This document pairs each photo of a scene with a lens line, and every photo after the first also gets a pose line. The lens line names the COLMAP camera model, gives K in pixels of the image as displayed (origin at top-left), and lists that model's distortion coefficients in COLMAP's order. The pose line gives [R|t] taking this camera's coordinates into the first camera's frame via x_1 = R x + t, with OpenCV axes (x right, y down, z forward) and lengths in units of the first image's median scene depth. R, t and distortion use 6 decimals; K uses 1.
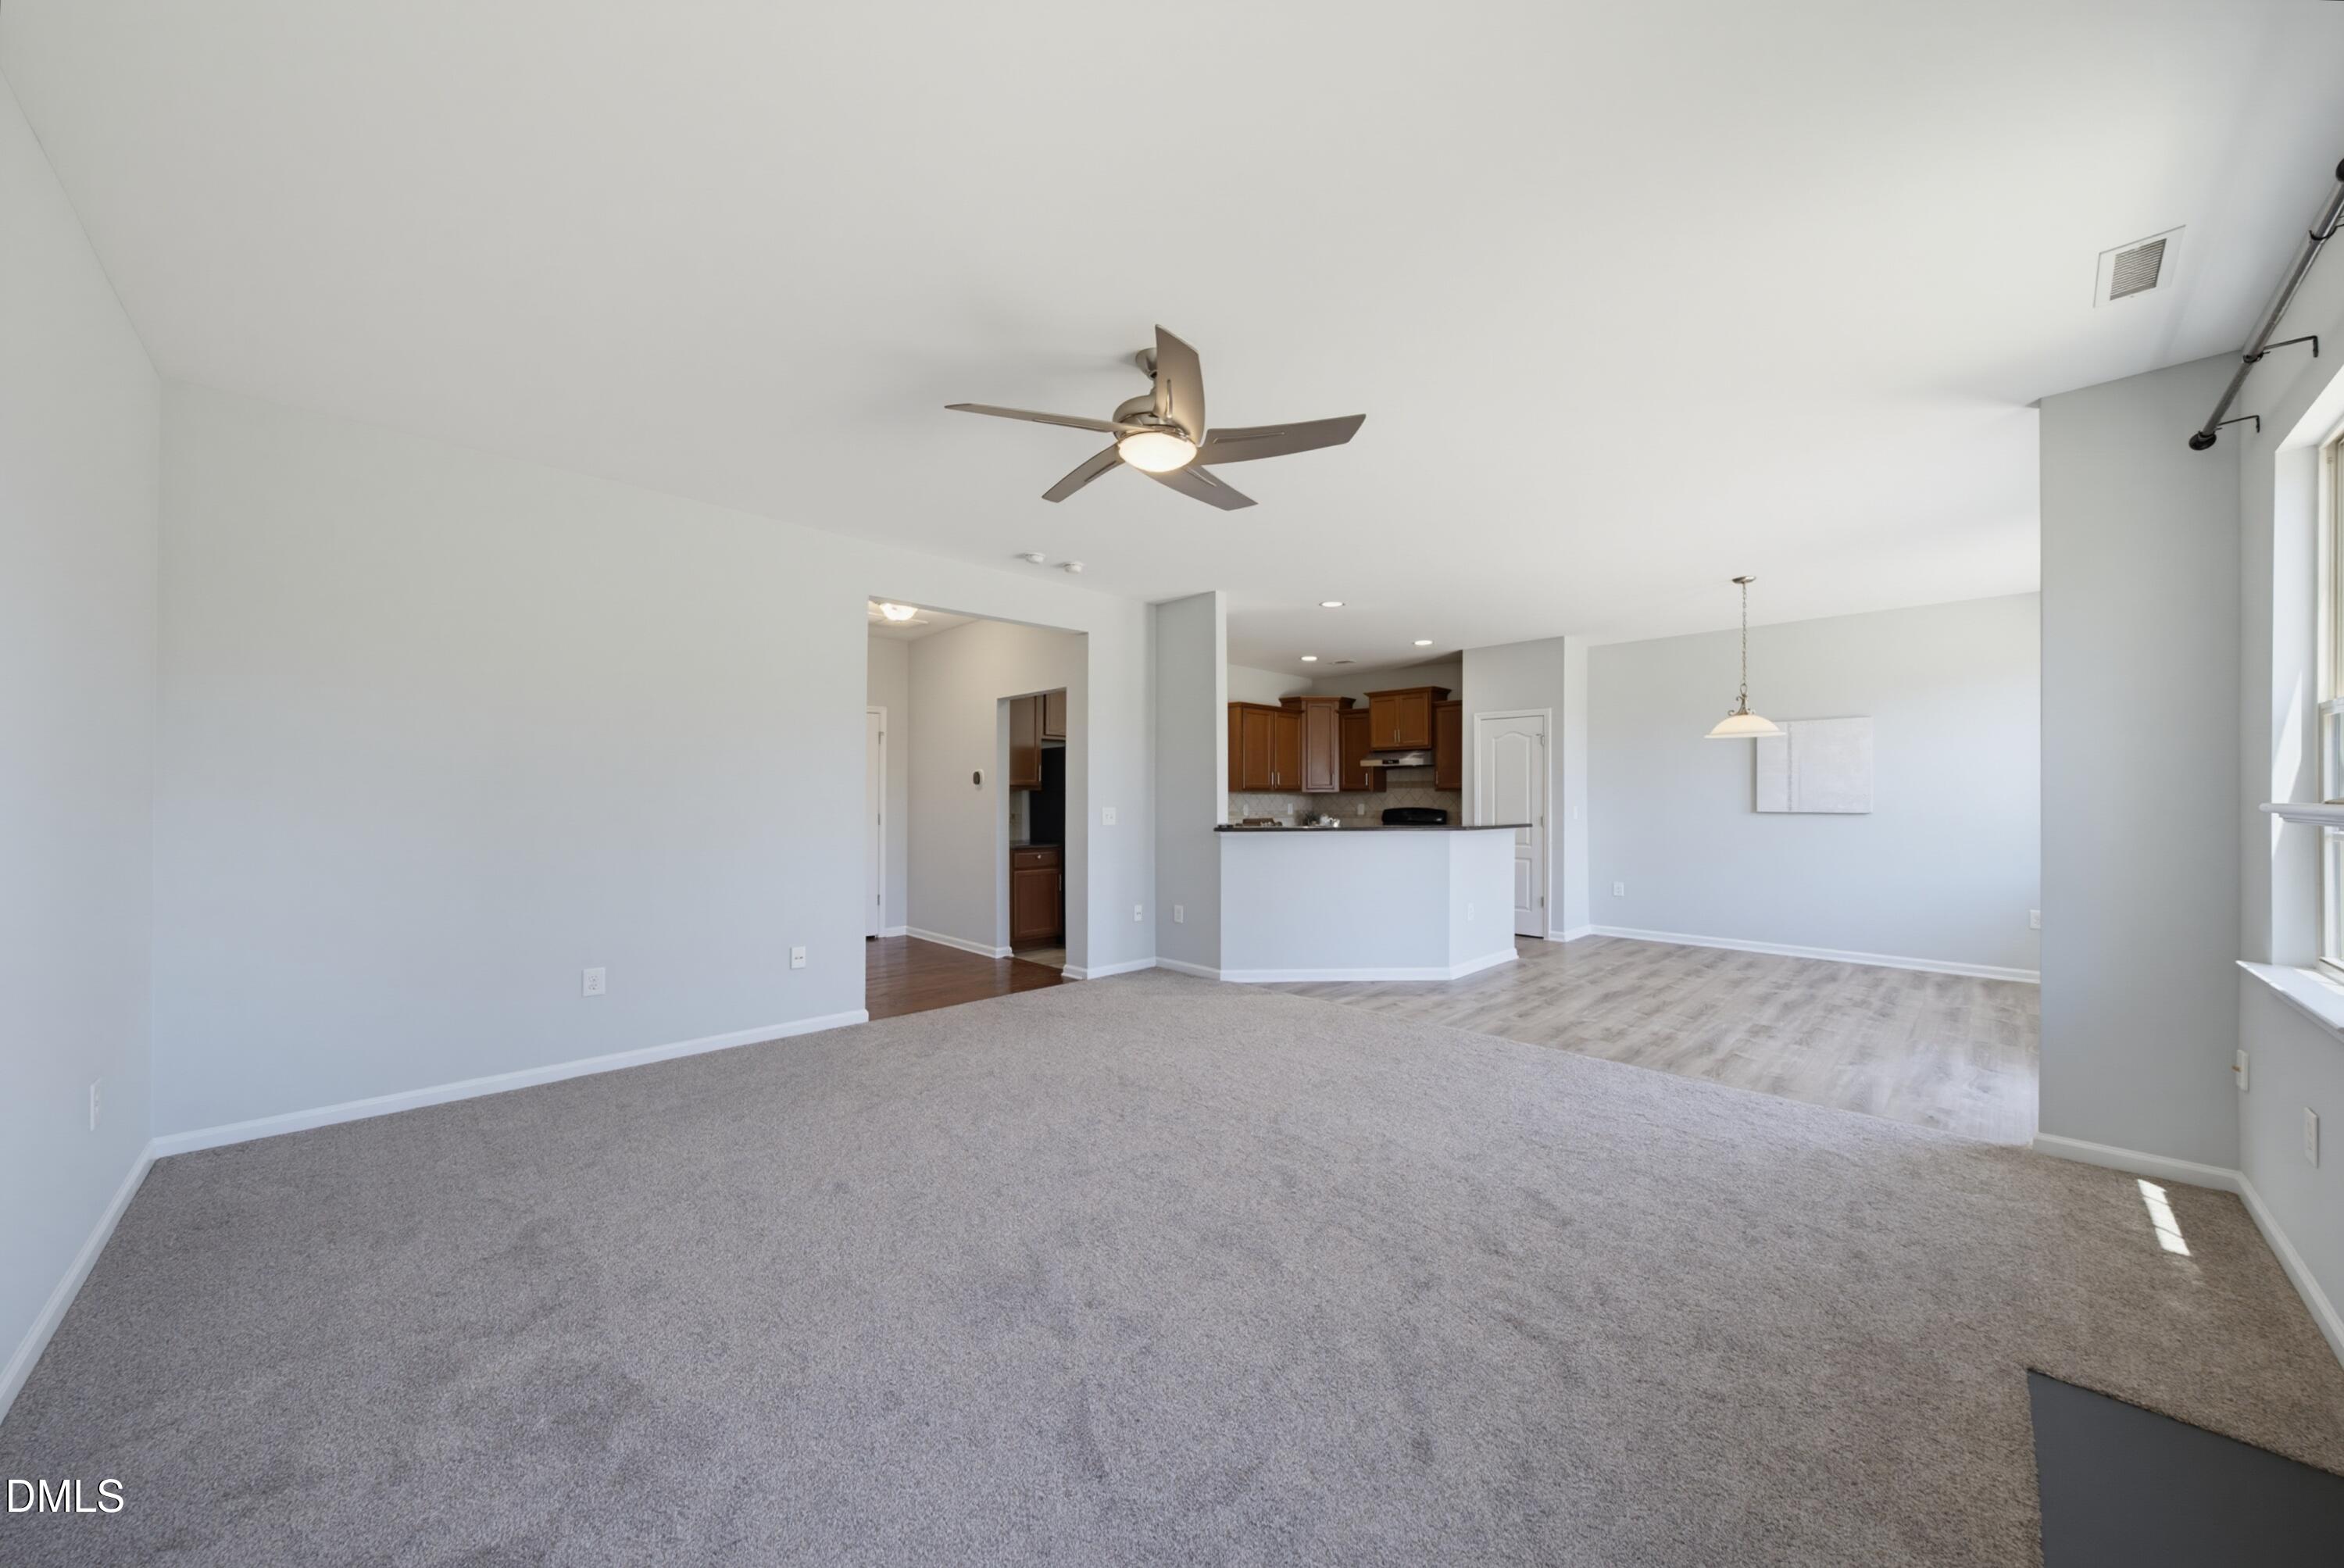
lens RADIAL K [[832.0, 0, 1203.8], [0, 832.0, 797.2], [0, 0, 1]] dist [-0.000803, 0.000089]
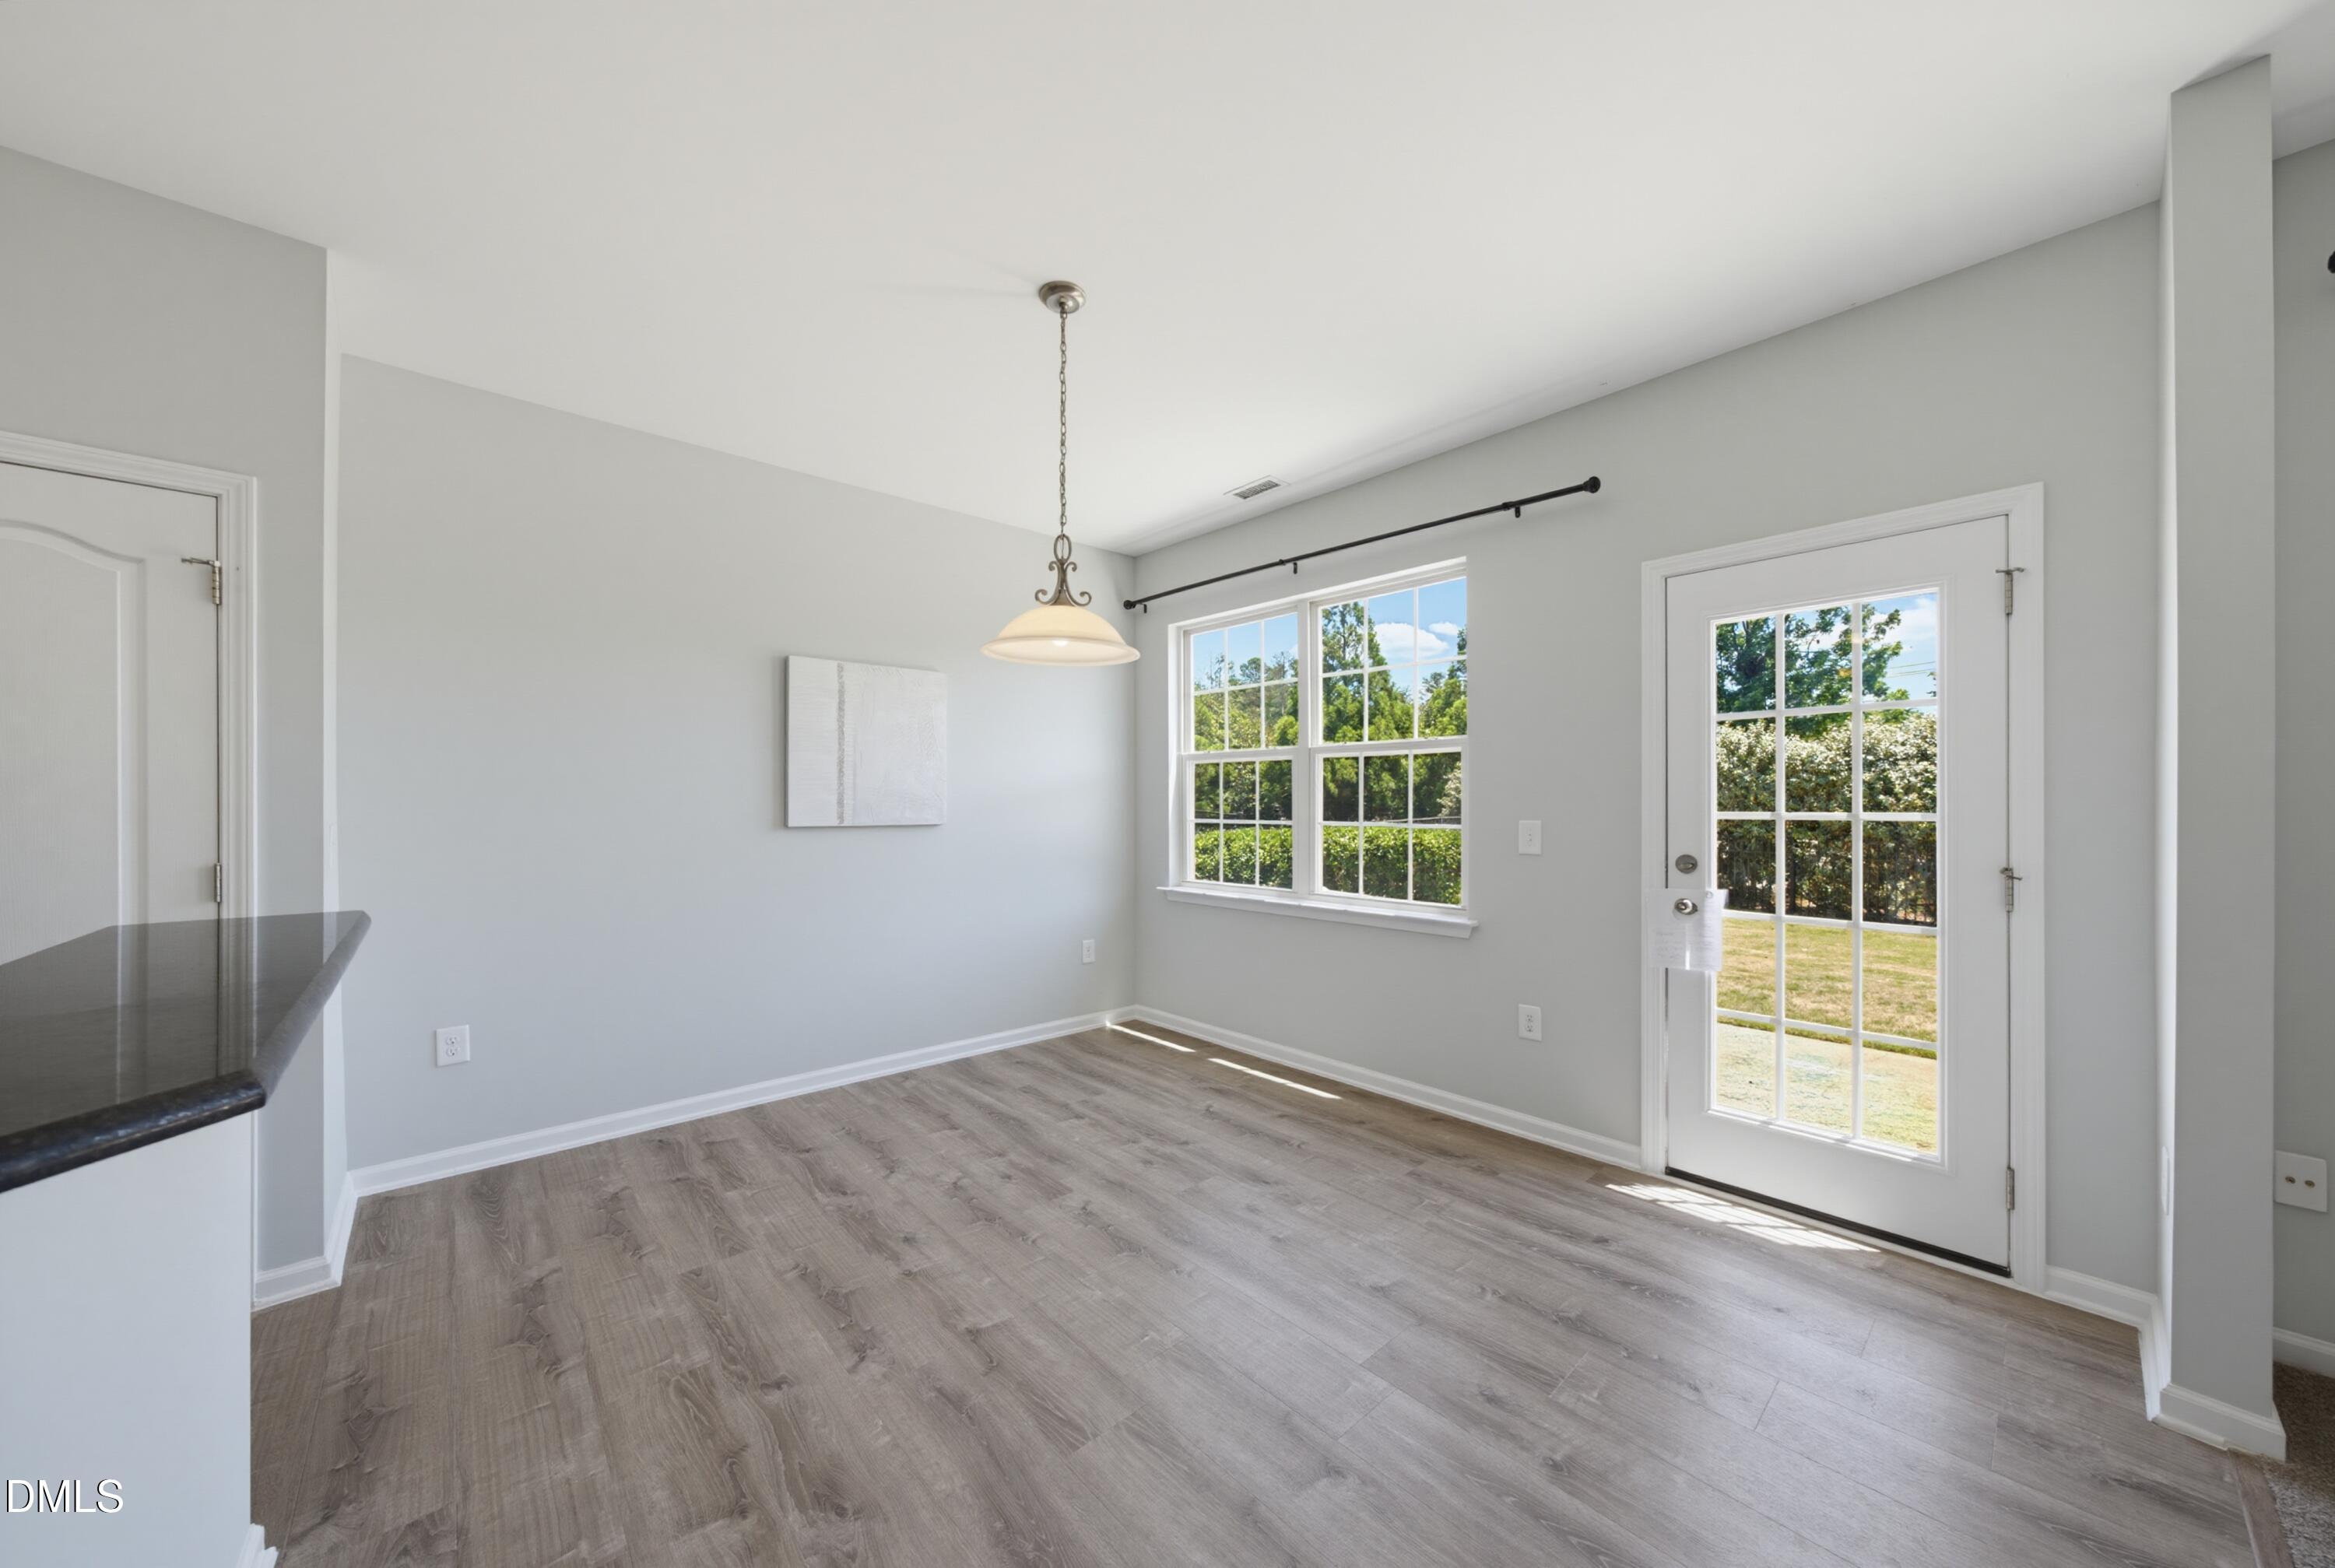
lens RADIAL K [[805.8, 0, 1159.0], [0, 805.8, 802.4], [0, 0, 1]] dist [0.000332, 0.000123]
pose [[0.087464, 0.001746, 0.996166, 0.199214], [0.000676, 0.999998, -0.001812, 0.003712], [-0.996167, 0.000832, 0.087462, 0.781167]]
